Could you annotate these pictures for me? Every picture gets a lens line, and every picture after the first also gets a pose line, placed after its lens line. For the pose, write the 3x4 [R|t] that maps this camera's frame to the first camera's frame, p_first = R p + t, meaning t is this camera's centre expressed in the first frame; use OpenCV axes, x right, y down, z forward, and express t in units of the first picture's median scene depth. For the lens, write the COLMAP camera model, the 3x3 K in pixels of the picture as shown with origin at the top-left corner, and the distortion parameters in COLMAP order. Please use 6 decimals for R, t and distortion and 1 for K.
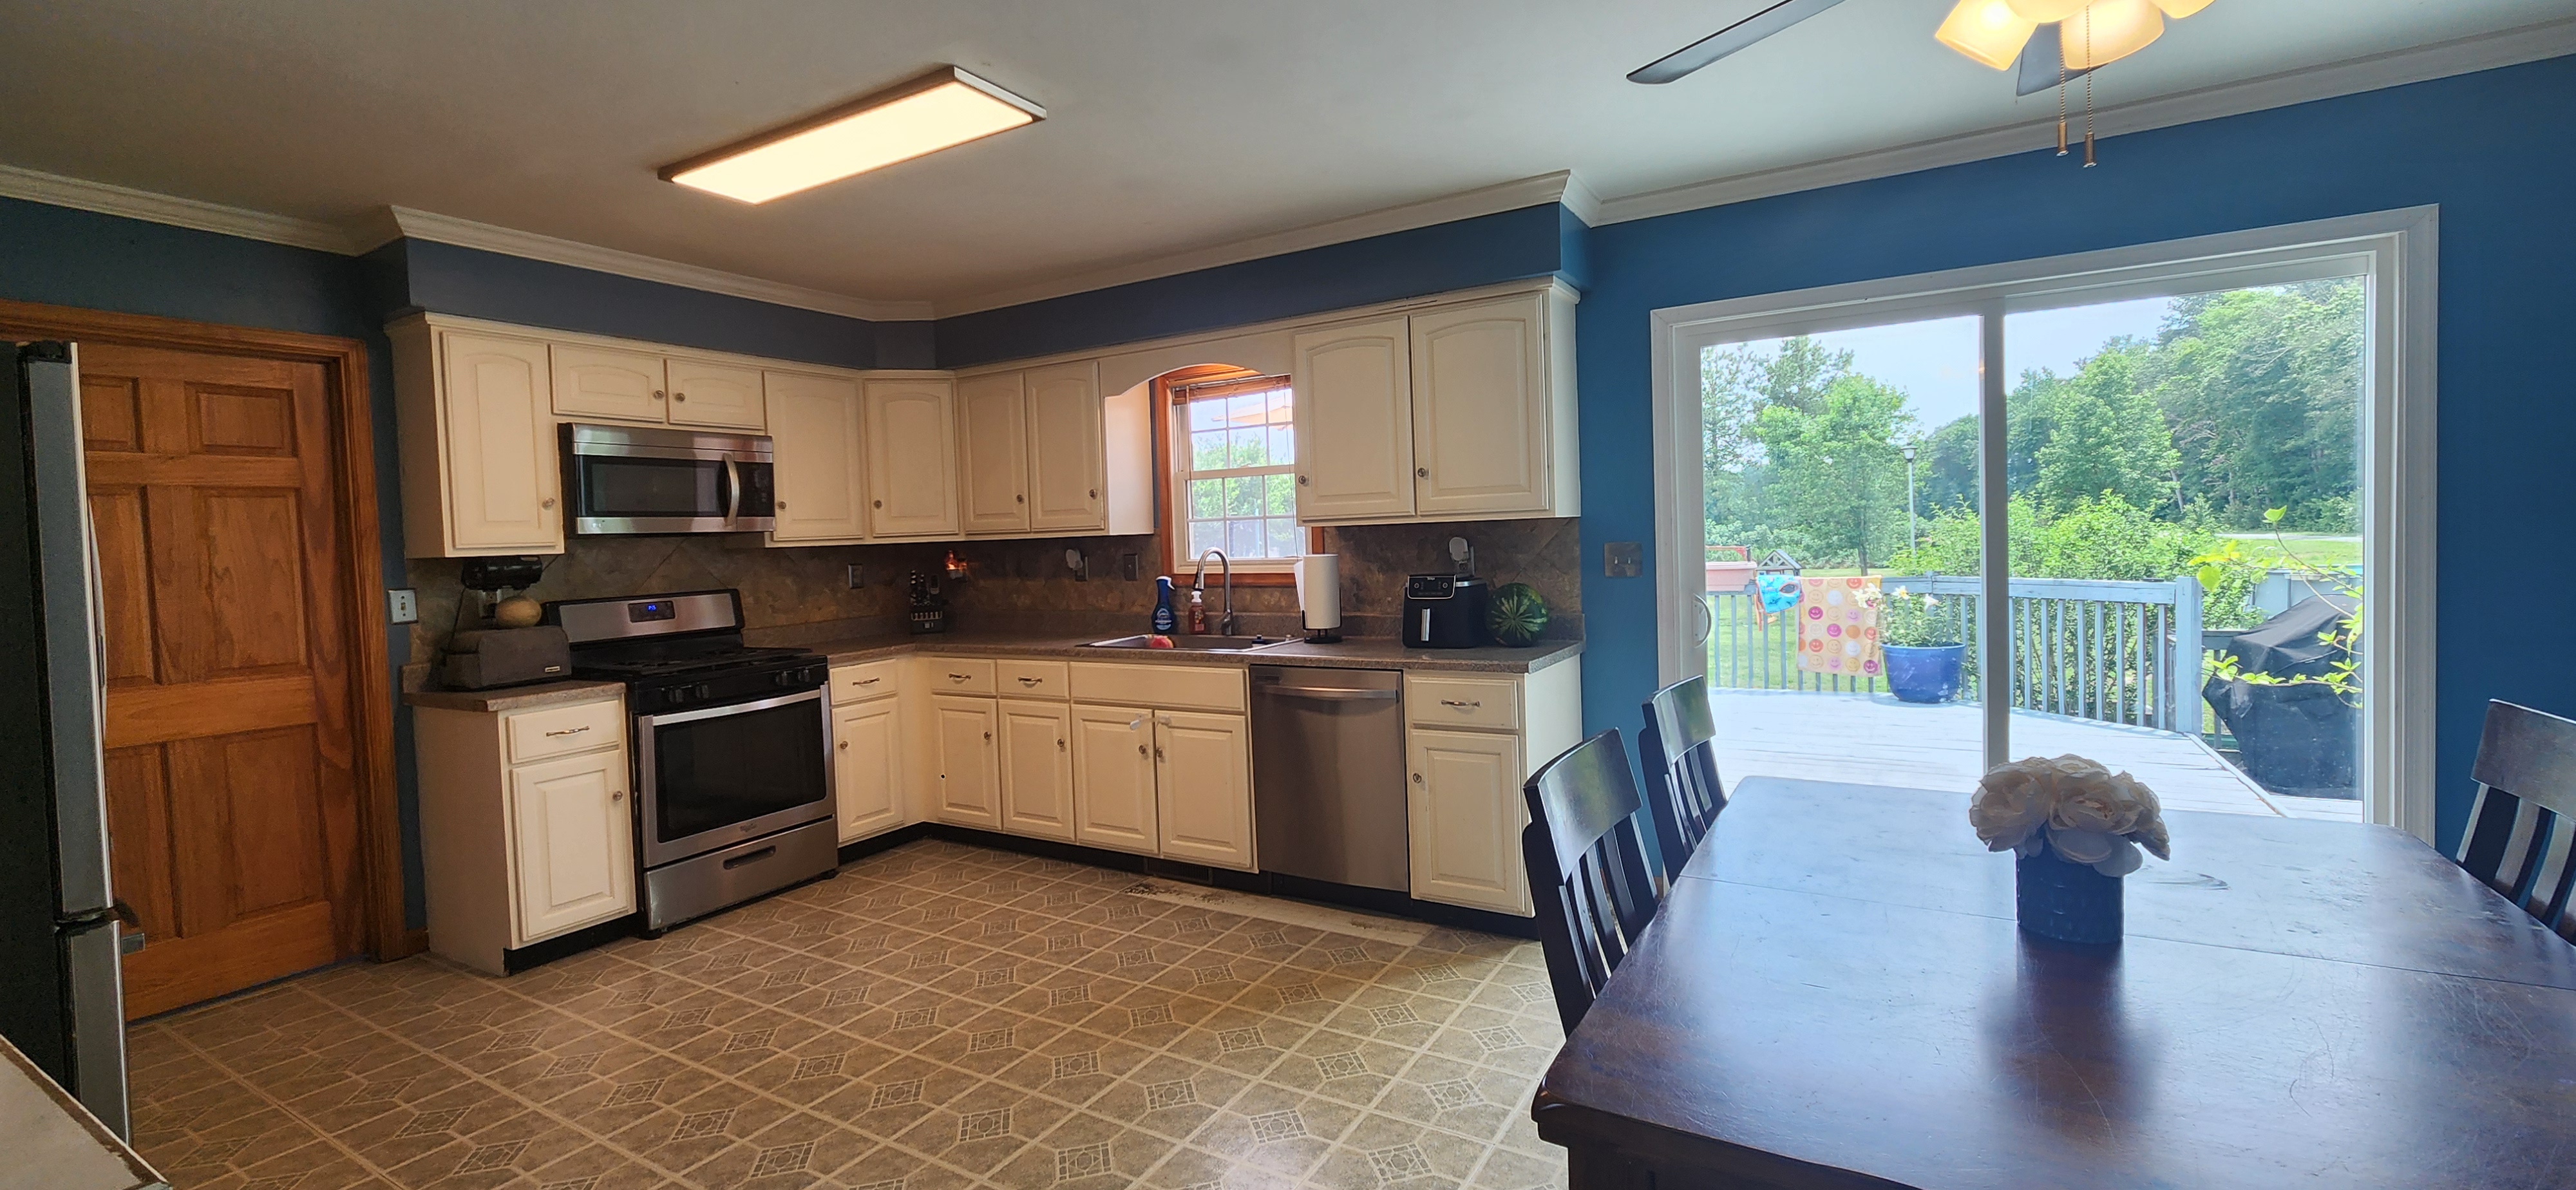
lens RADIAL K [[1054.8, 0, 1300.3], [0, 1054.8, 572.2], [0, 0, 1]] dist [-0.000203, -0.000076]
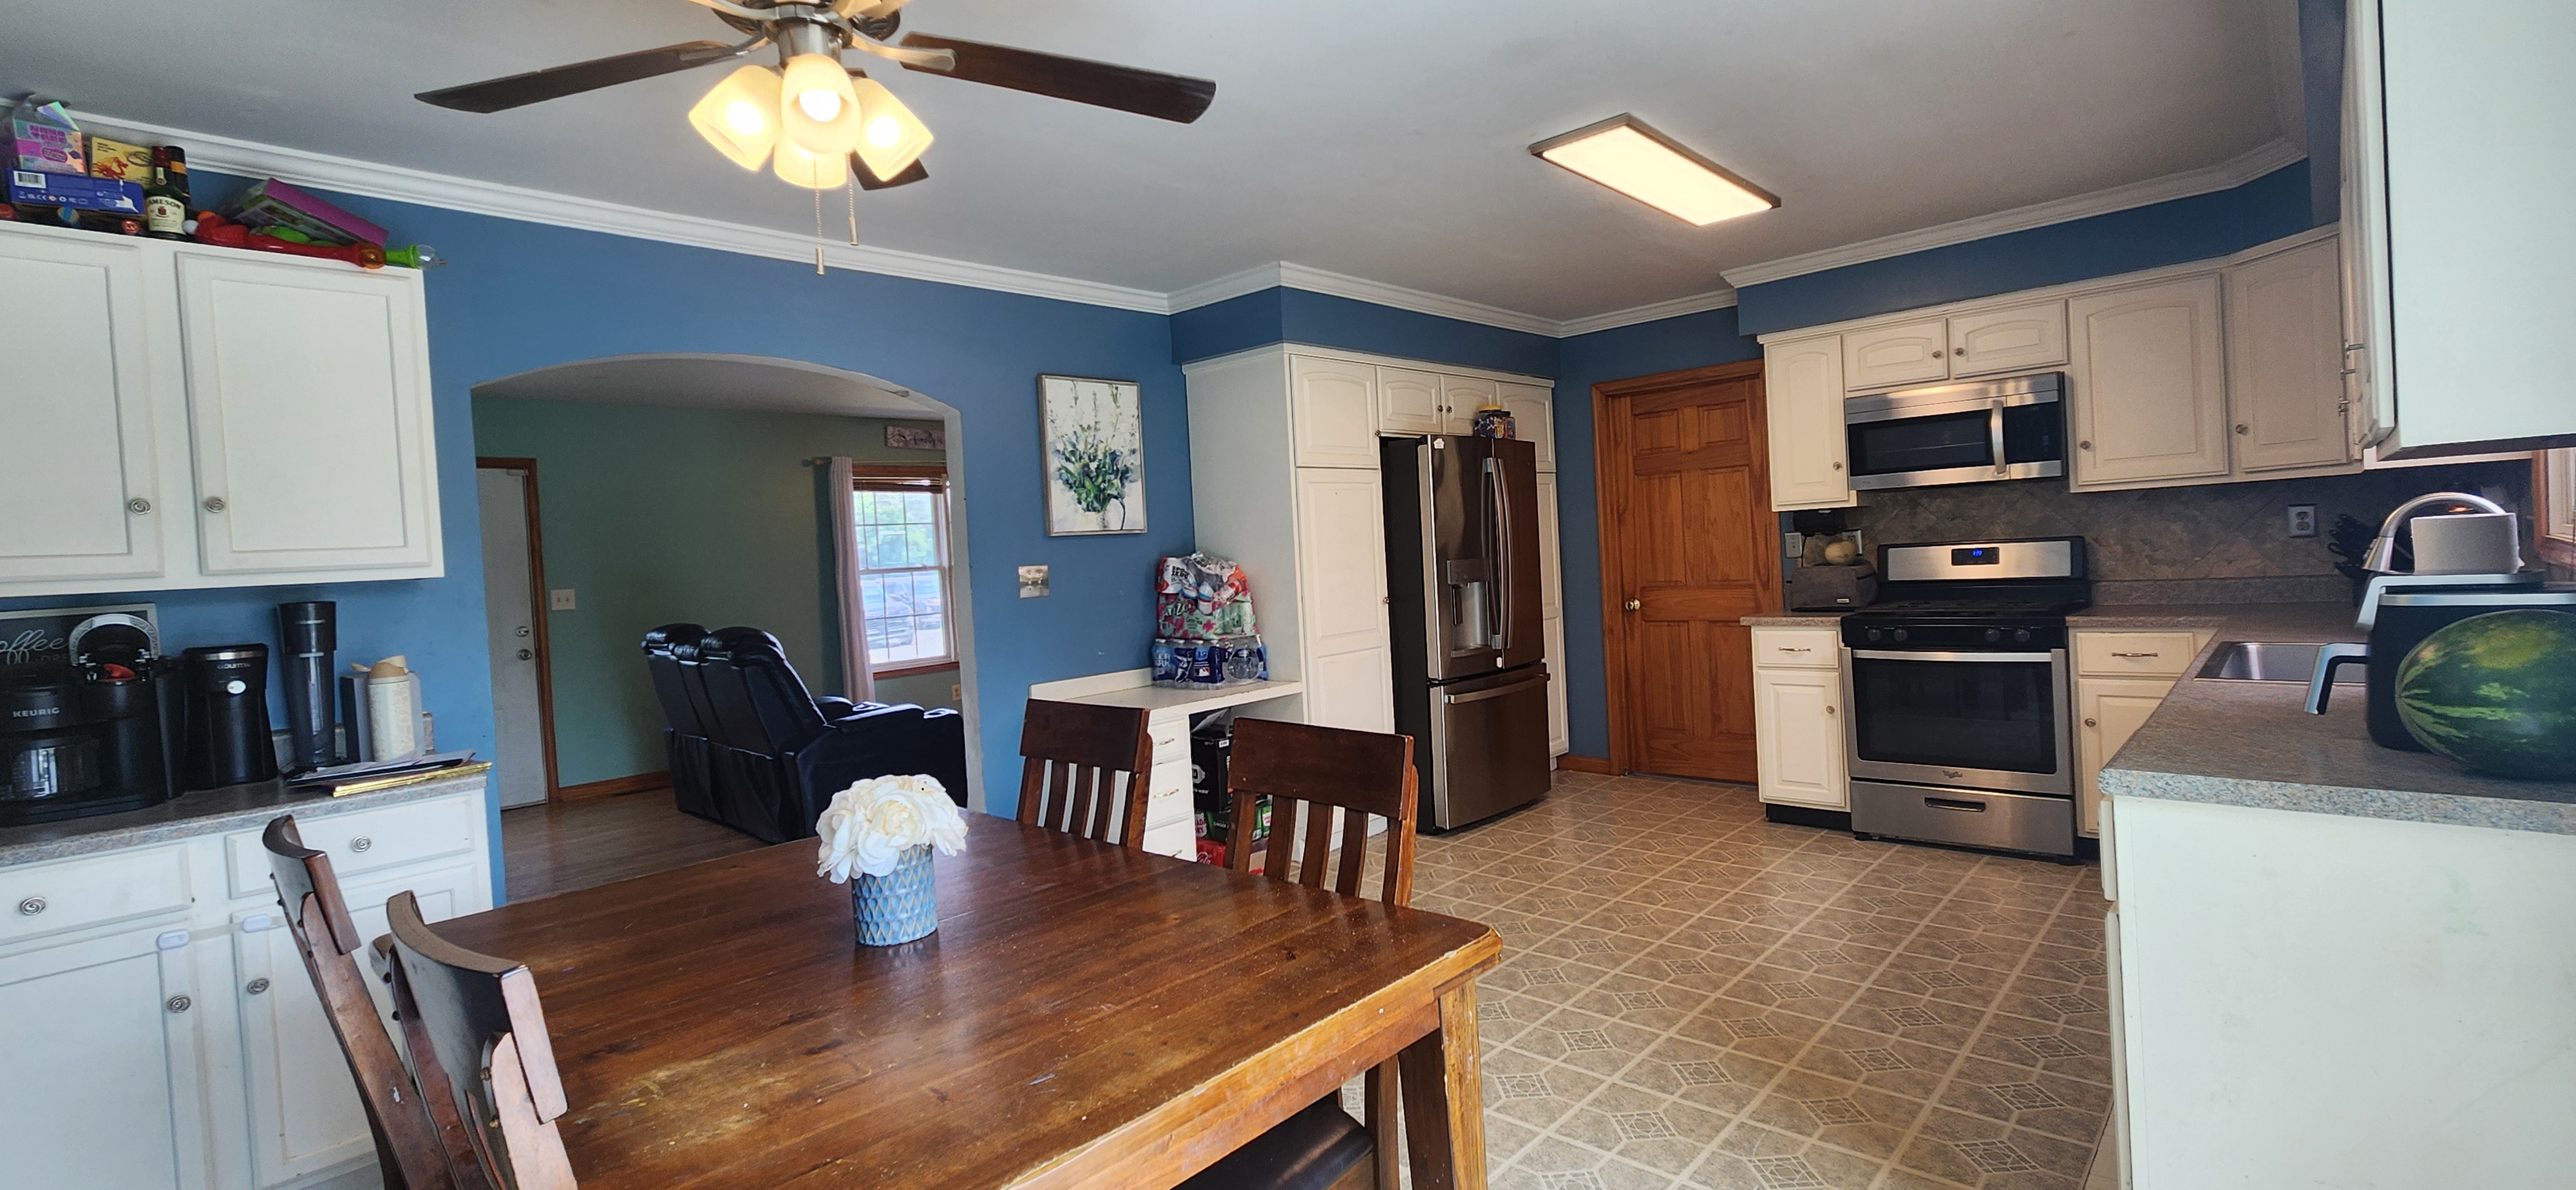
lens RADIAL K [[1108.8, 0, 1293.6], [0, 1108.8, 567.9], [0, 0, 1]] dist [0.002502, 0.000330]
pose [[-0.211856, 0.064532, -0.975168, 0.644255], [0.028028, 0.997808, 0.059941, -0.039429], [0.976899, -0.014633, -0.213200, 0.609675]]
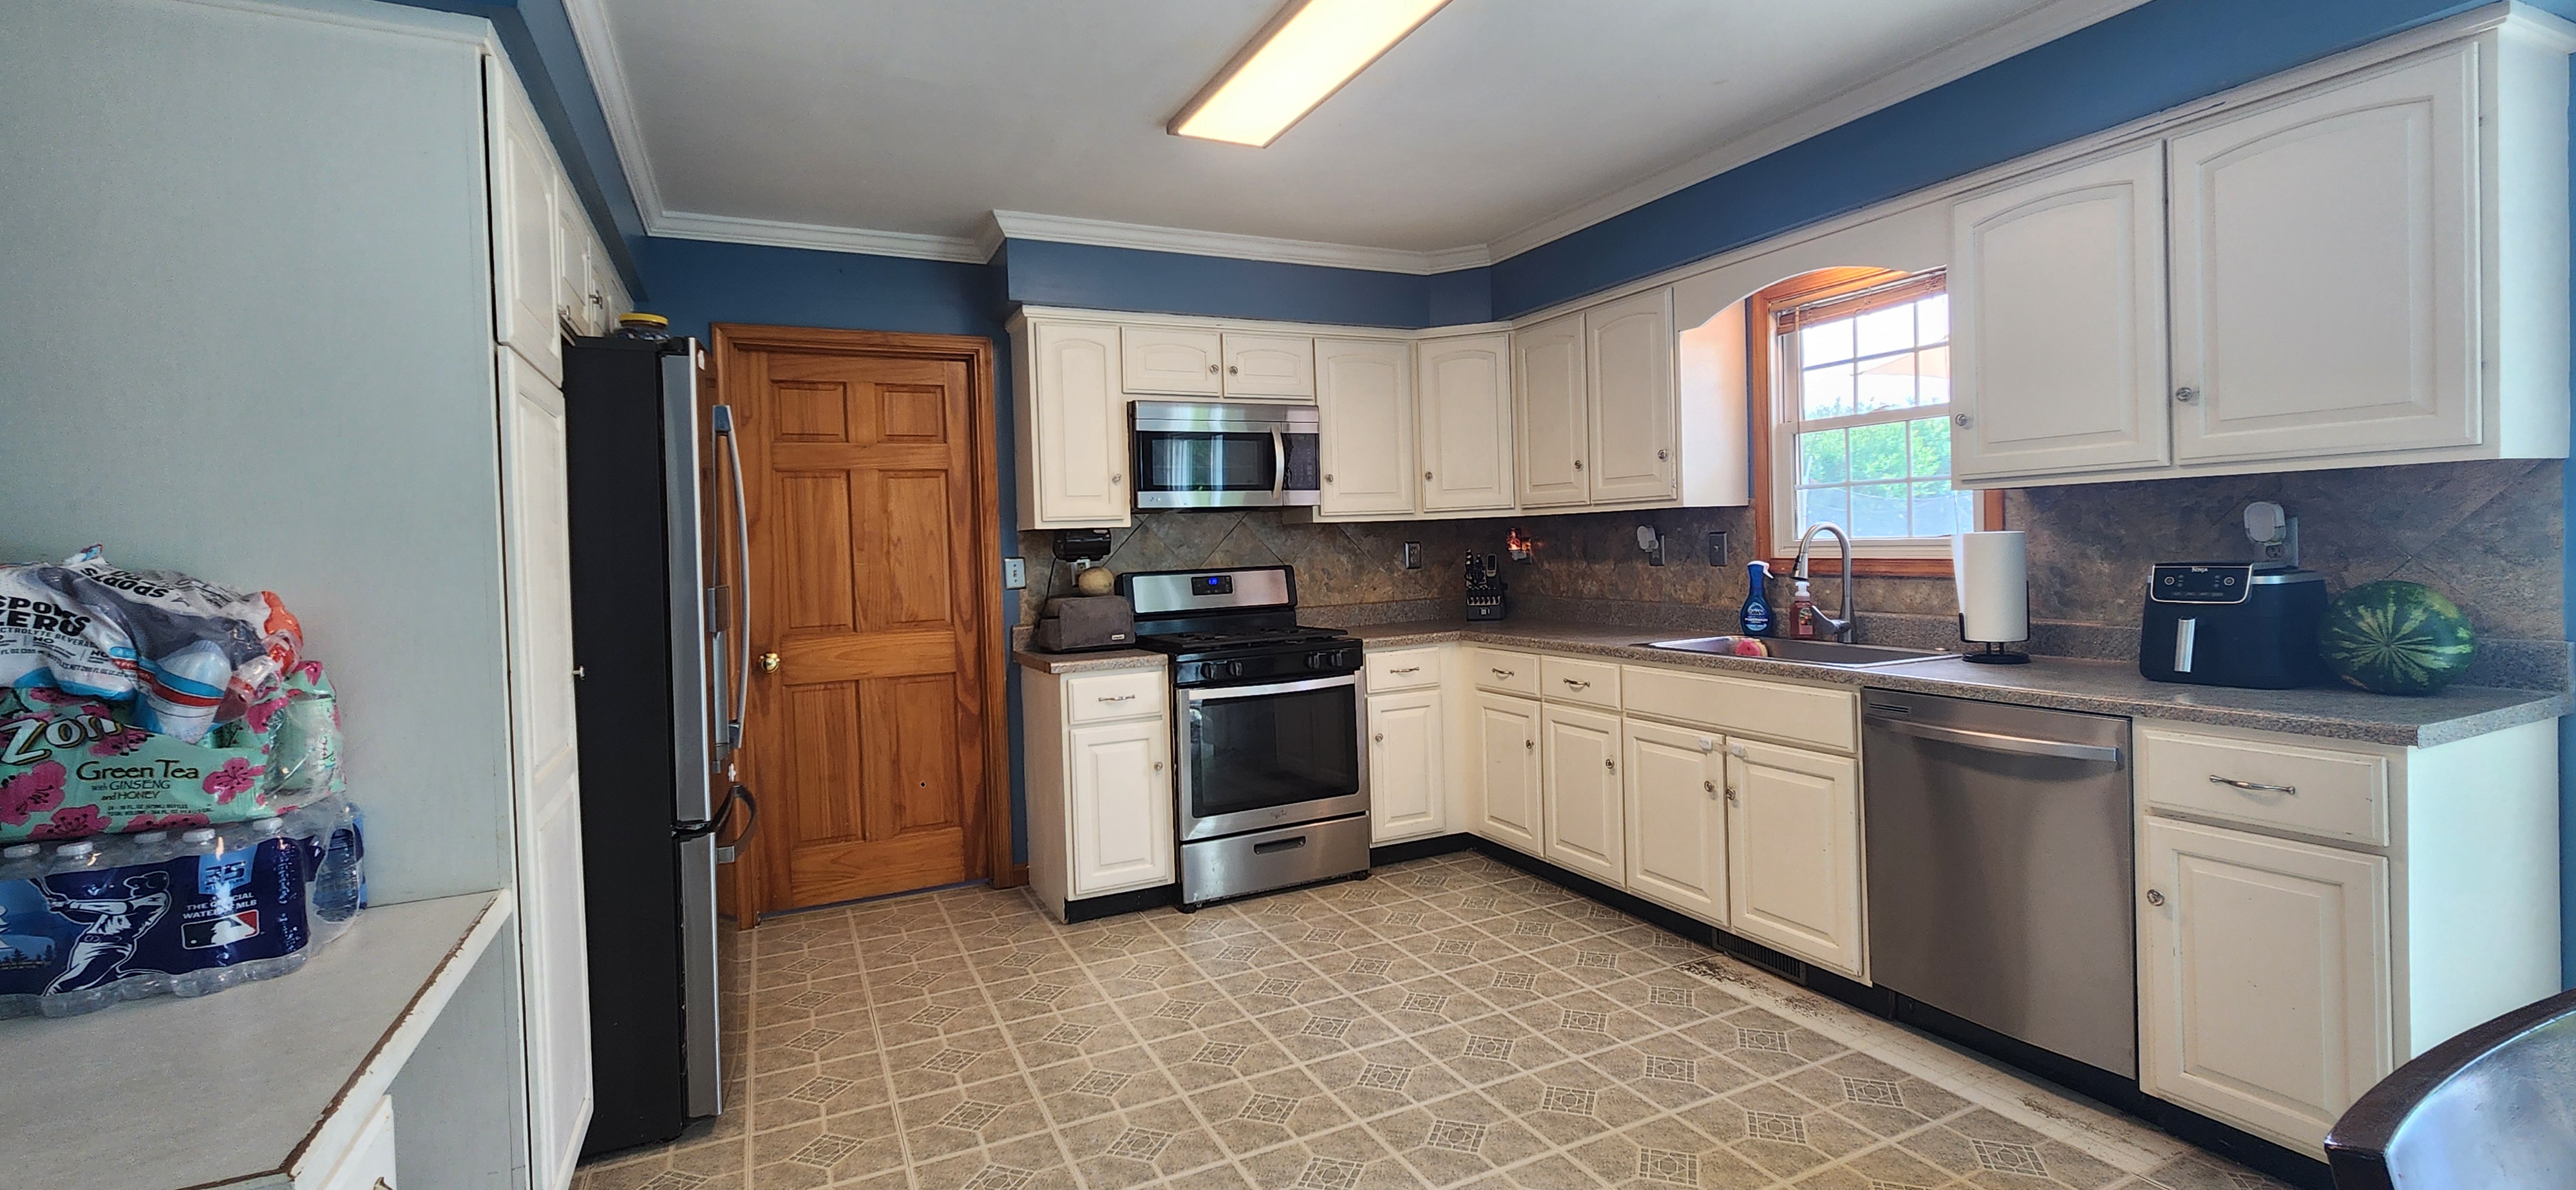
lens RADIAL K [[1108.8, 0, 1293.6], [0, 1108.8, 567.9], [0, 0, 1]] dist [0.002502, 0.000330]
pose [[0.830863, 0.021442, -0.556064, 0.043513], [-0.017699, 0.999770, 0.012106, 0.006159], [0.556195, -0.000216, 0.831051, 0.170609]]
